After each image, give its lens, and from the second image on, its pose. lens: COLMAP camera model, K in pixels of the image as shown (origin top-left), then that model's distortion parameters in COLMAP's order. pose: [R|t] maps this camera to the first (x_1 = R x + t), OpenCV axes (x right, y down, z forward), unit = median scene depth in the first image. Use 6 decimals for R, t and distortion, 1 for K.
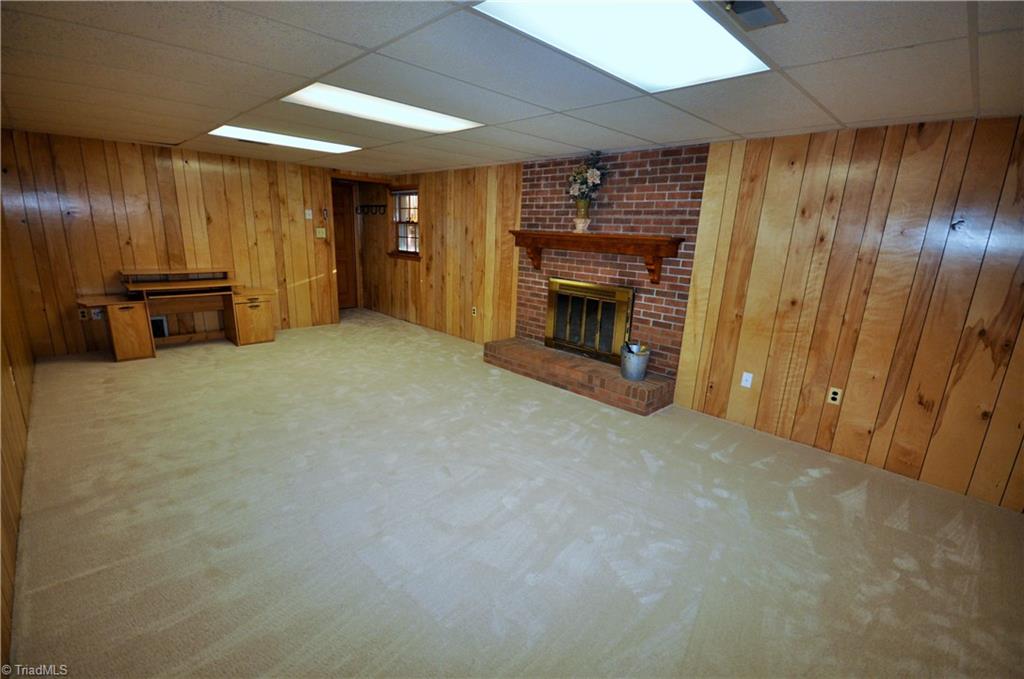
lens RADIAL K [[452.6, 0, 518.5], [0, 452.6, 344.2], [0, 0, 1]] dist [-0.002847, -0.000361]
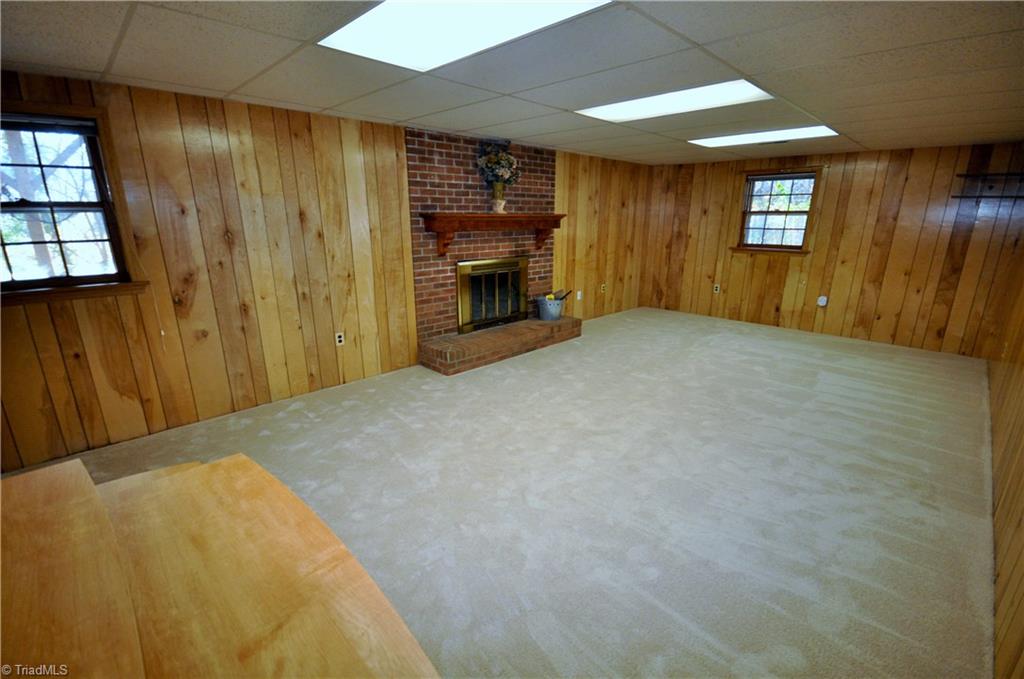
lens RADIAL K [[452.6, 0, 509.0], [0, 452.6, 345.6], [0, 0, 1]] dist [-0.002847, -0.000361]
pose [[-0.001123, -0.316115, 0.948720, -0.917946], [0.242371, 0.920348, 0.306948, -0.260709], [-0.970183, 0.230286, 0.075584, 0.896106]]
